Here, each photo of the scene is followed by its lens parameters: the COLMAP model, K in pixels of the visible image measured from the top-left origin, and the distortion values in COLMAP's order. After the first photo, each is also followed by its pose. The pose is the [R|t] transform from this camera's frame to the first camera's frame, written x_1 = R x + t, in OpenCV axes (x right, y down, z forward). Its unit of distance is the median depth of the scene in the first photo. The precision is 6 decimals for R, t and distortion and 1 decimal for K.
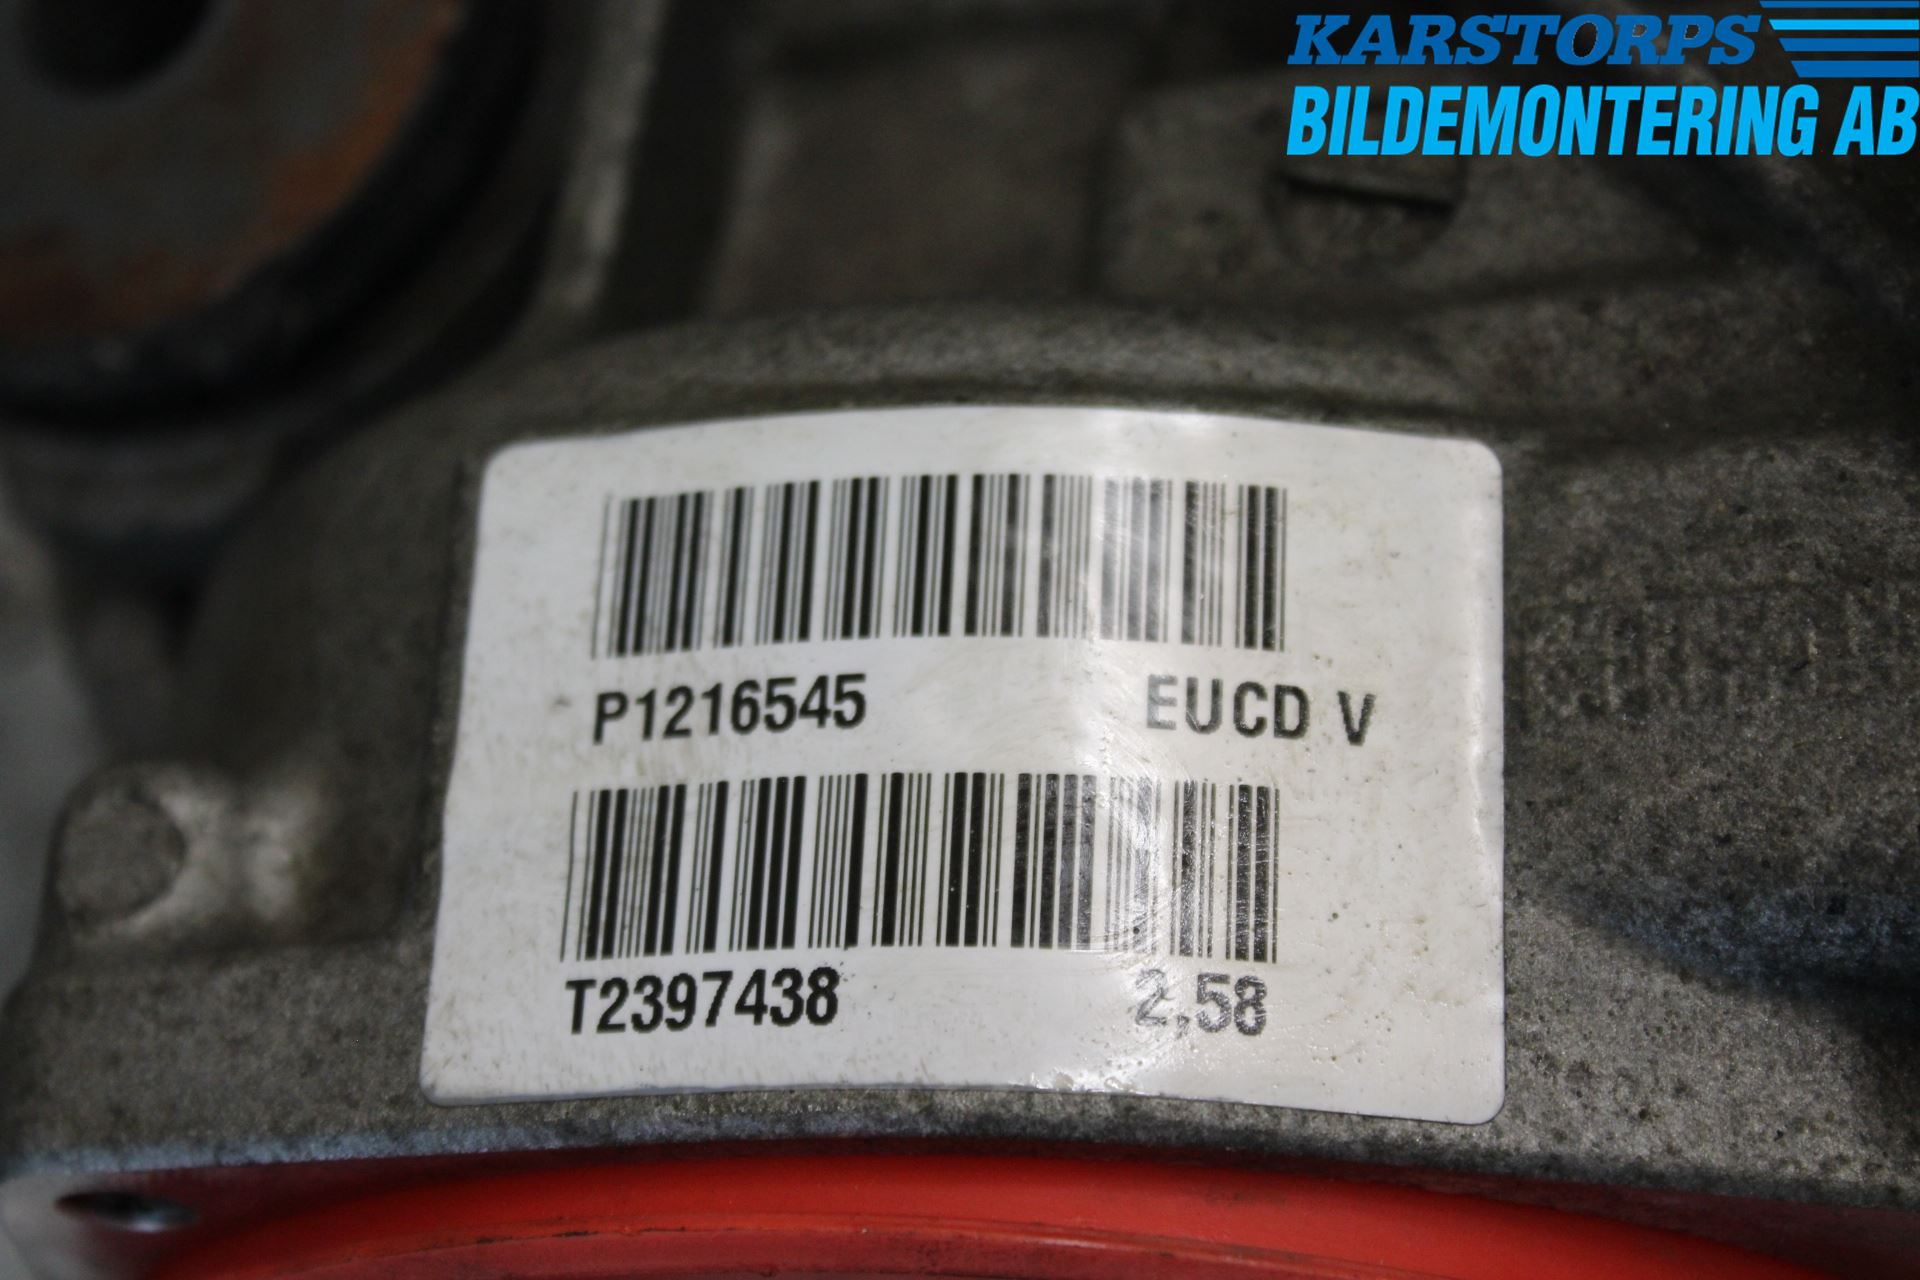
lens RADIAL K [[4184.6, 0, 959.7], [0, 4184.6, 640.4], [0, 0, 1]] dist [0.012913, 0.000000]
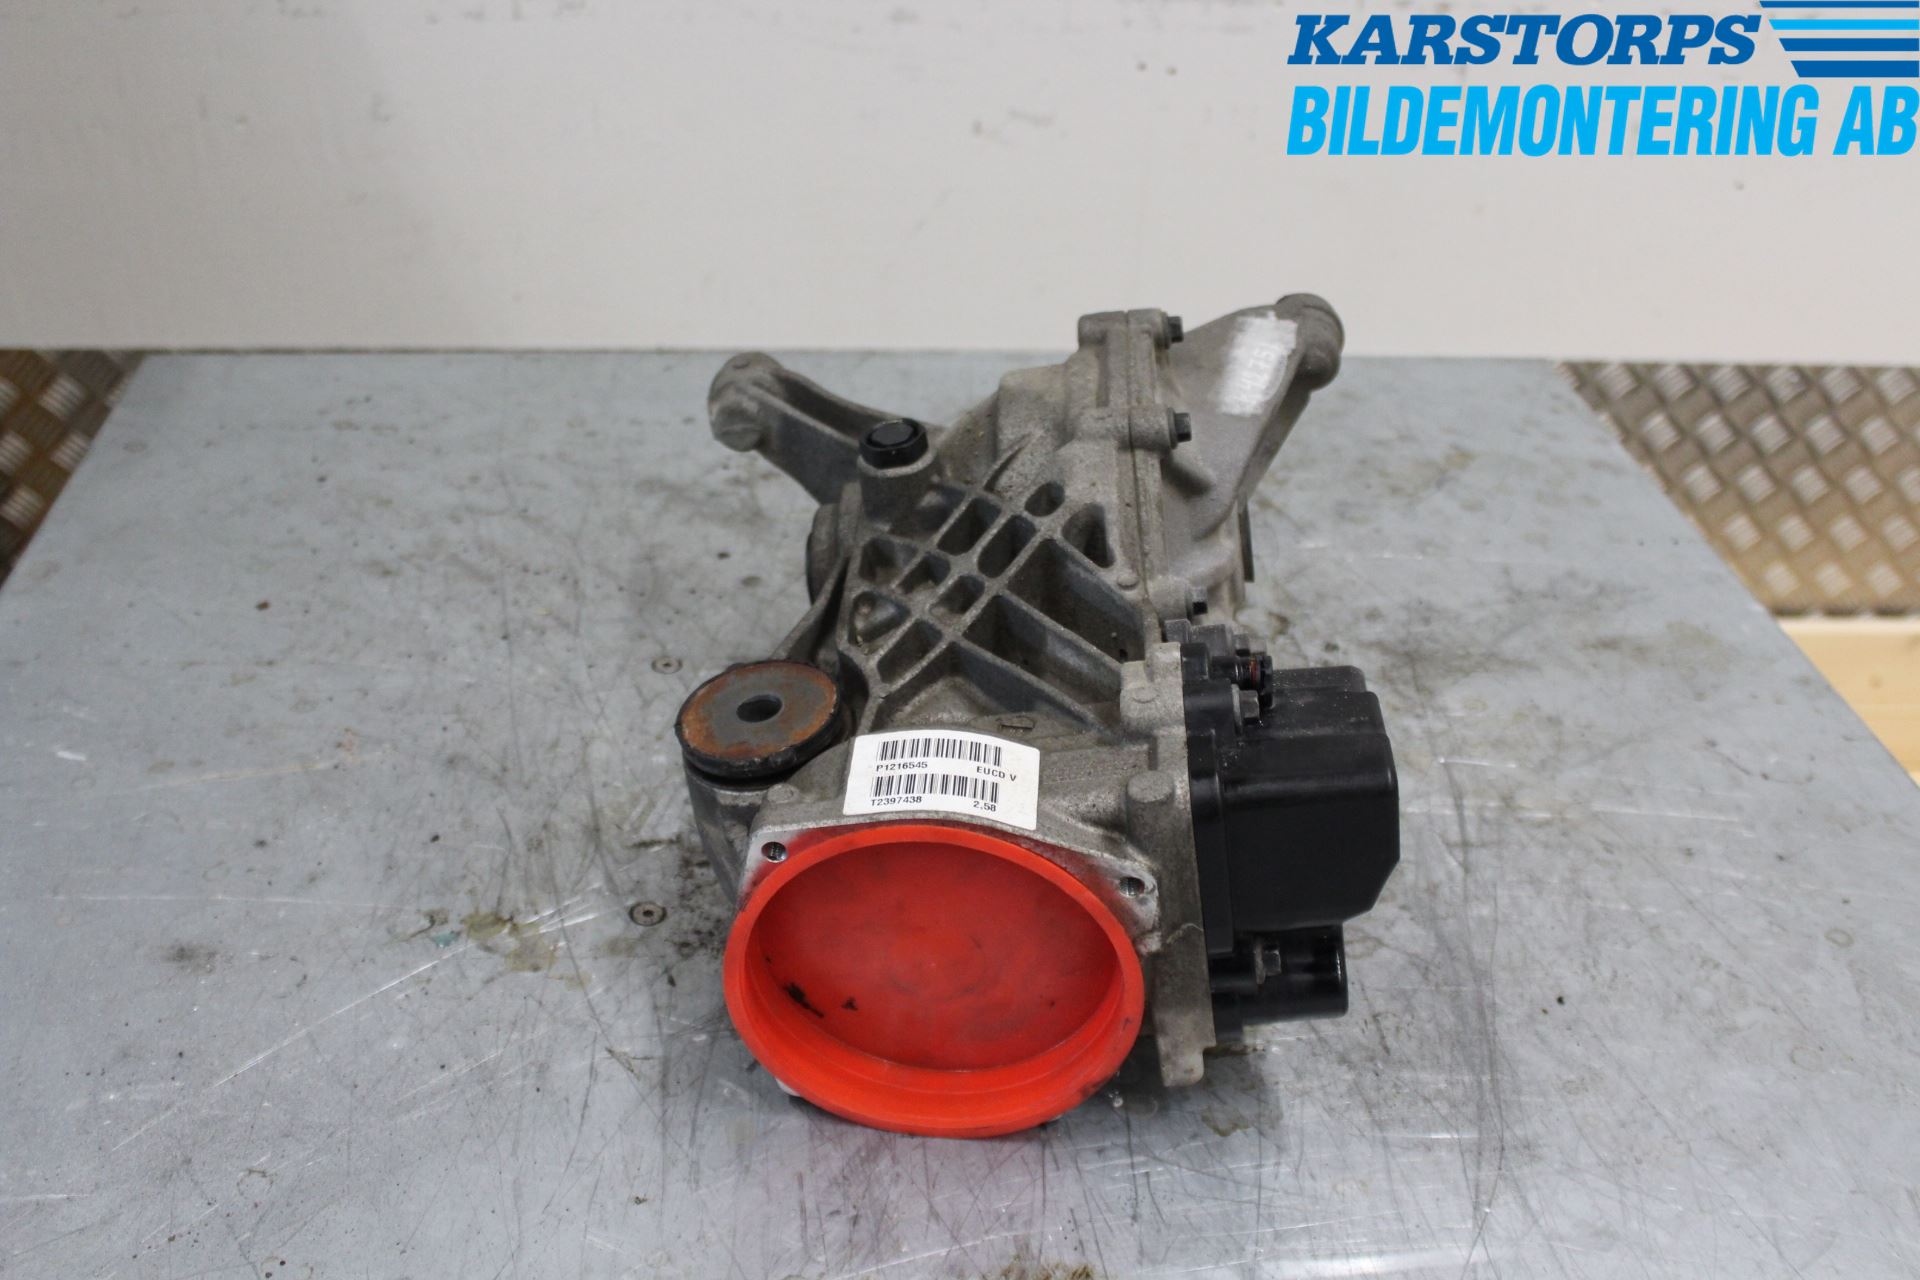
lens RADIAL K [[1879.5, 0, 959.8], [0, 1879.5, 639.6], [0, 0, 1]] dist [0.002130, 0.000000]
pose [[0.988706, 0.132044, 0.070882, -0.180411], [-0.081188, 0.869479, -0.487253, 1.094969], [-0.125969, 0.475995, 0.870379, -1.288621]]
